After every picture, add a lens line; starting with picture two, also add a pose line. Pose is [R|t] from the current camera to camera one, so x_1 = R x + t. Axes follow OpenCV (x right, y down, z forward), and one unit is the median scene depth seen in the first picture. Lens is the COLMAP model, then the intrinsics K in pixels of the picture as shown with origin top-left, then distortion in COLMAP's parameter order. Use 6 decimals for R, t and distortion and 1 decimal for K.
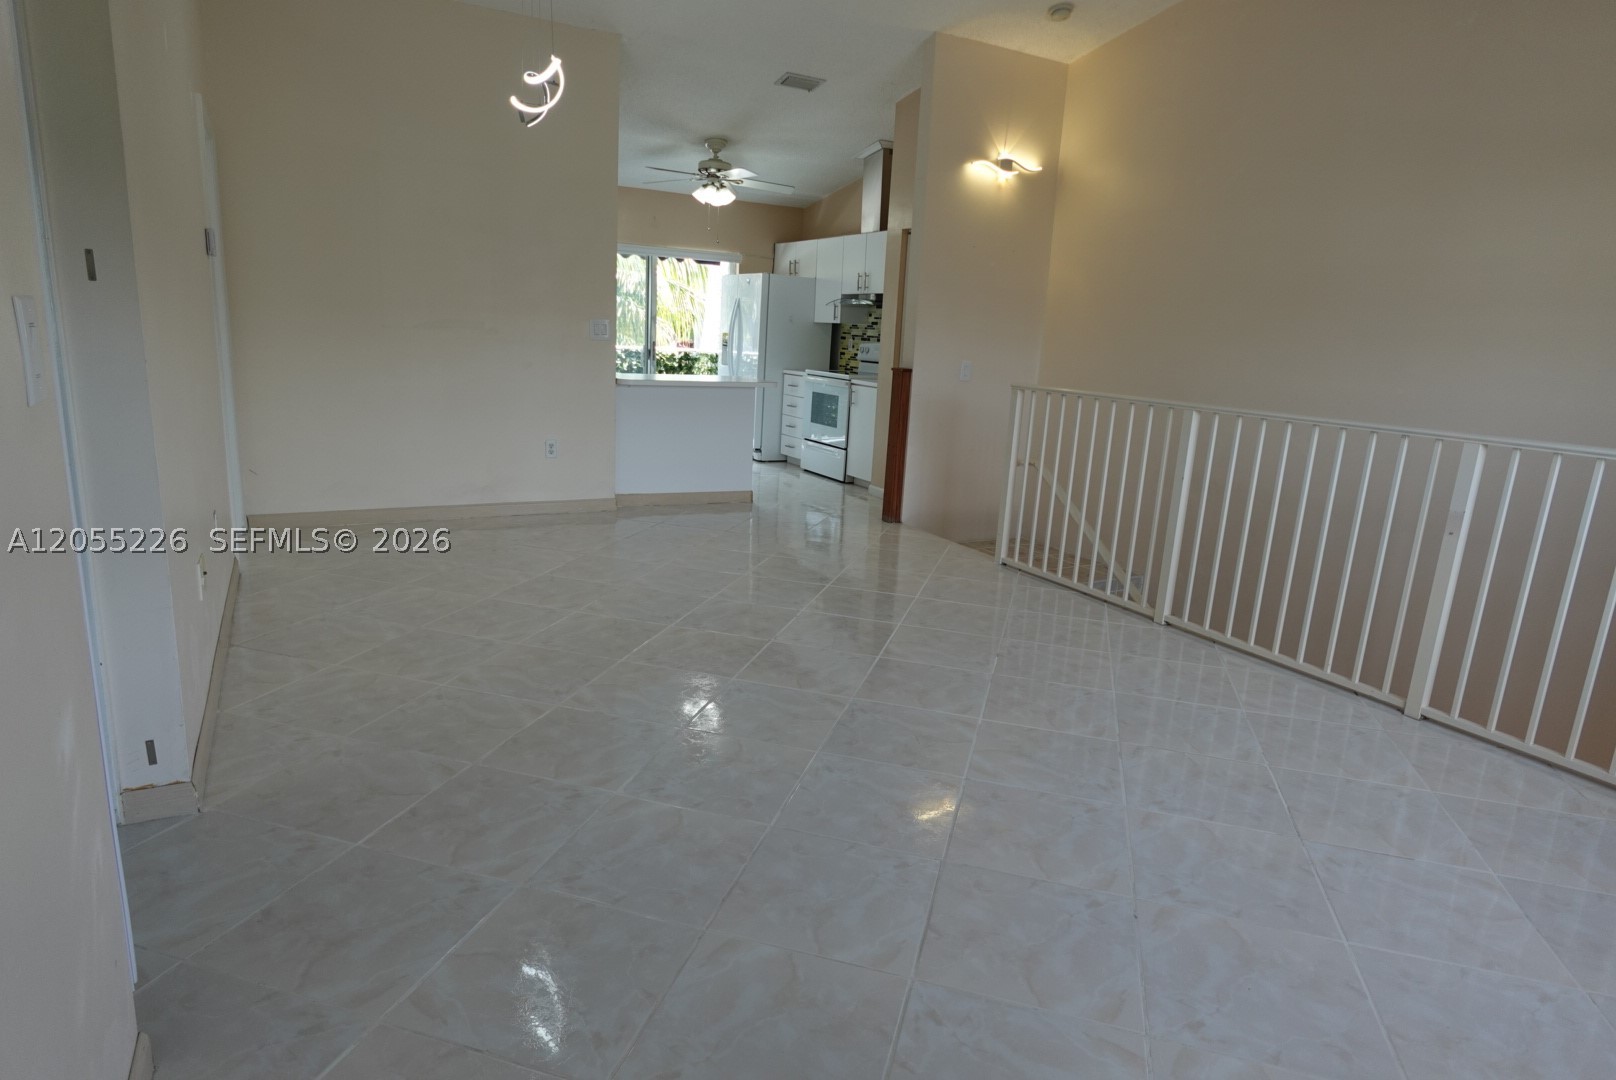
lens RADIAL K [[913.2, 0, 808.0], [0, 913.2, 540.0], [0, 0, 1]] dist [-0.003224, 0.003310]
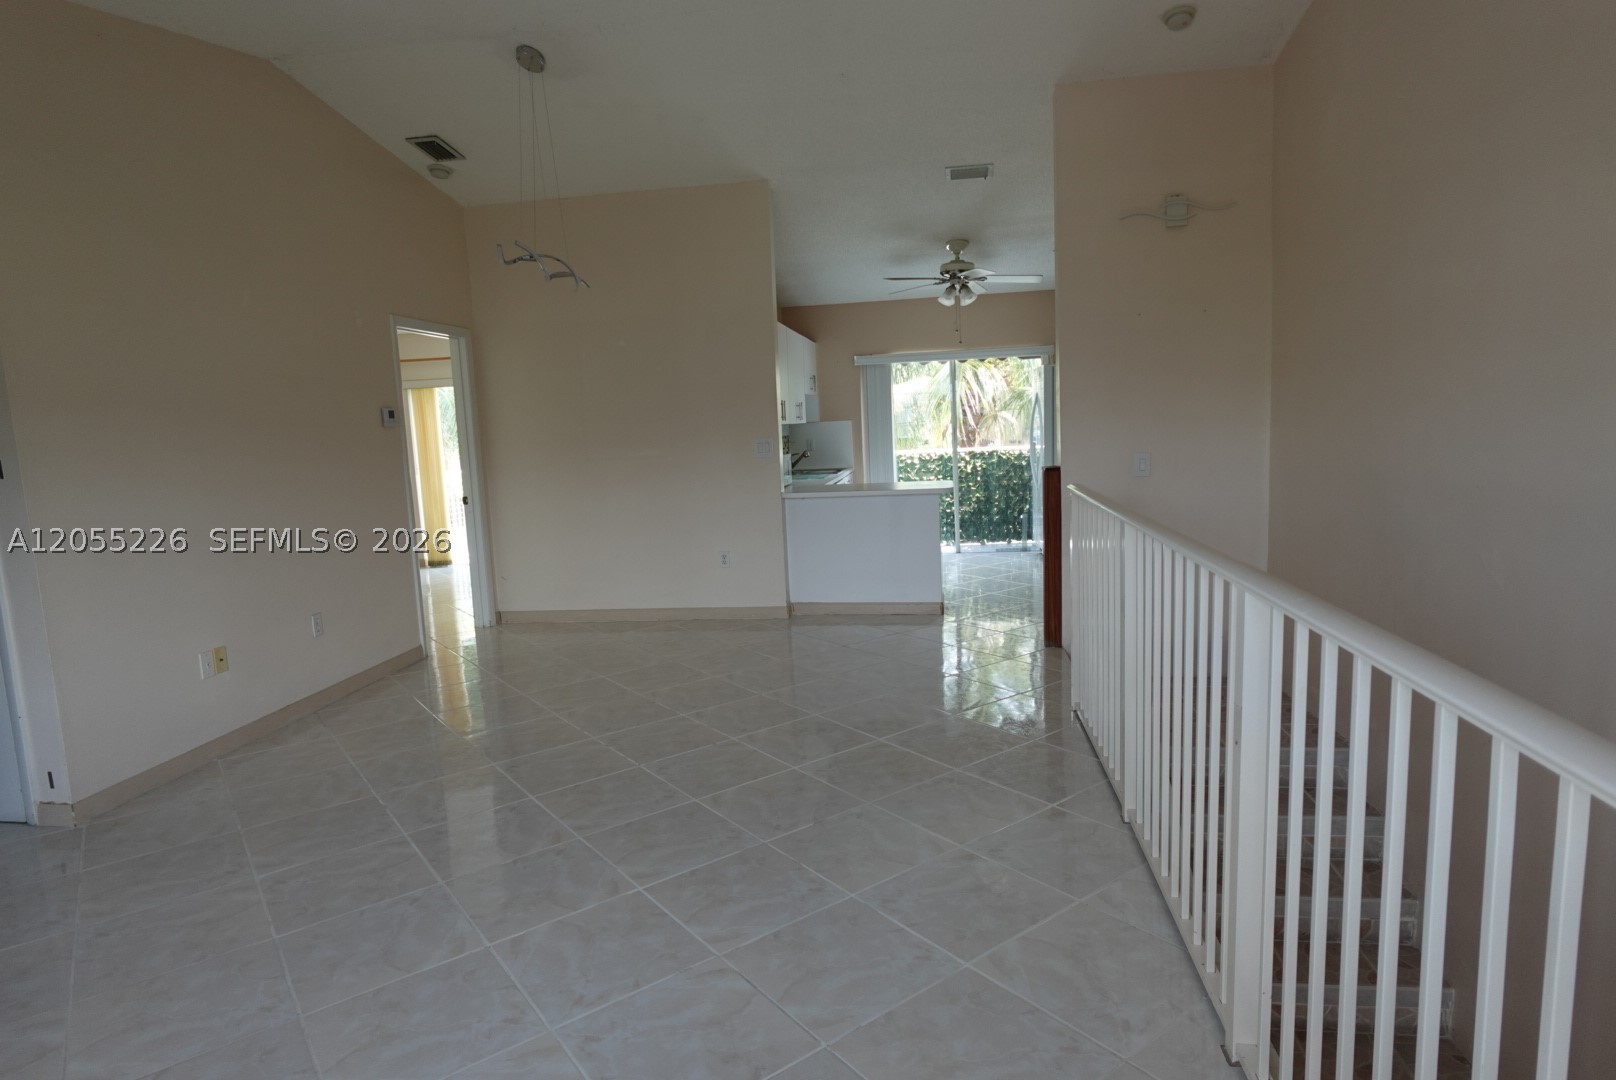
lens RADIAL K [[913.2, 0, 808.0], [0, 913.2, 540.0], [0, 0, 1]] dist [-0.003224, 0.003310]
pose [[0.797470, -0.007948, -0.603306, 0.342091], [-0.051651, 0.995343, -0.081388, -0.029849], [0.601144, 0.096066, 0.793346, 0.149377]]
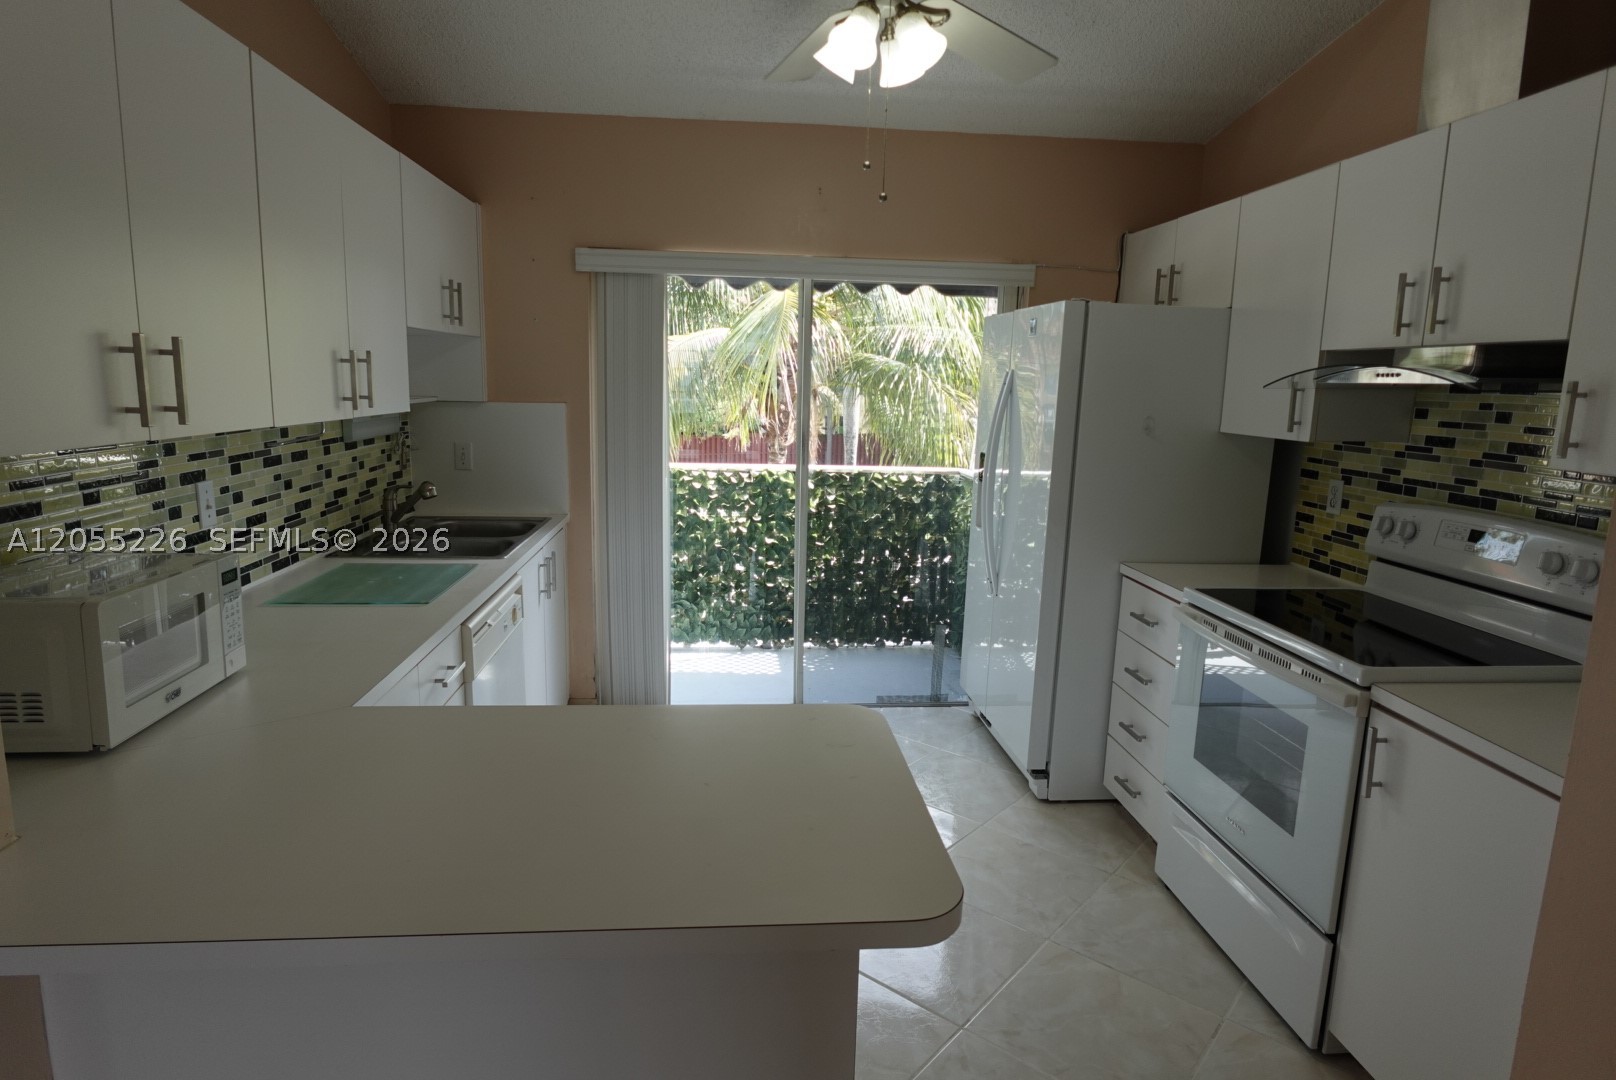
lens RADIAL K [[930.2, 0, 808.0], [0, 930.2, 540.0], [0, 0, 1]] dist [0.001431, 0.001486]
pose [[0.917696, 0.040809, -0.395181, 0.005045], [-0.067509, 0.996262, -0.053889, -0.187954], [0.391505, 0.076132, 0.917021, 0.689594]]
